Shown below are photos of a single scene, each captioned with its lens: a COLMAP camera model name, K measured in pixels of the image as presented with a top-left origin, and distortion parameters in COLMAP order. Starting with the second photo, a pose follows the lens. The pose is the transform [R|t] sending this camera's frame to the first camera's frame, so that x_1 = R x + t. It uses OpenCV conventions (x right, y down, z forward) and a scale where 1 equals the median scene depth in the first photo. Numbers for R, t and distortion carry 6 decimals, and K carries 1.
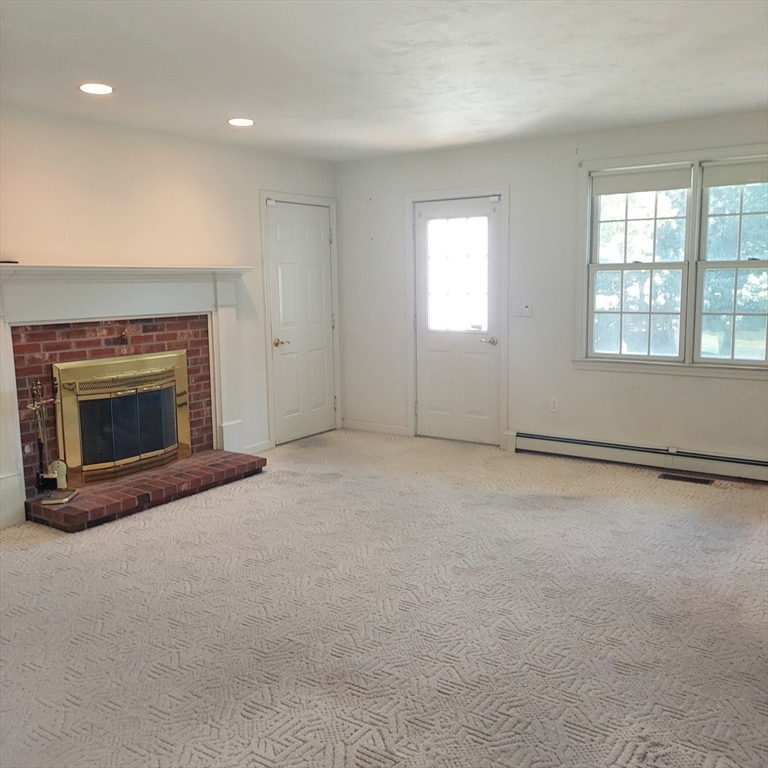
lens RADIAL K [[758.6, 0, 384.1], [0, 758.6, 383.1], [0, 0, 1]] dist [0.058984, 0.000000]
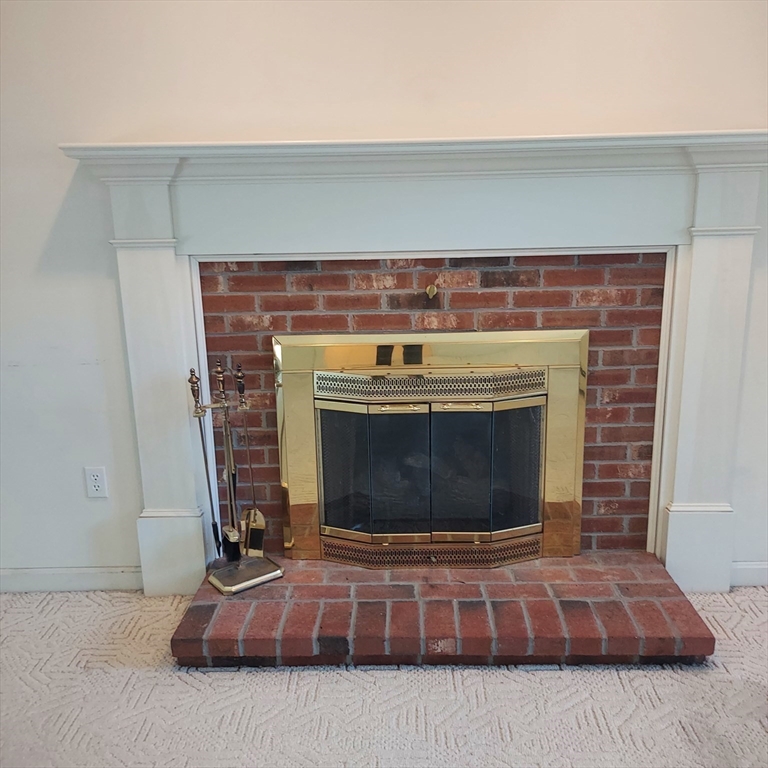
lens RADIAL K [[758.6, 0, 384.1], [0, 758.6, 383.7], [0, 0, 1]] dist [0.058984, 0.000000]
pose [[0.546683, 0.196182, -0.814034, 0.049534], [-0.104097, 0.980548, 0.166403, -0.080800], [0.830844, -0.006231, 0.556471, 0.695885]]
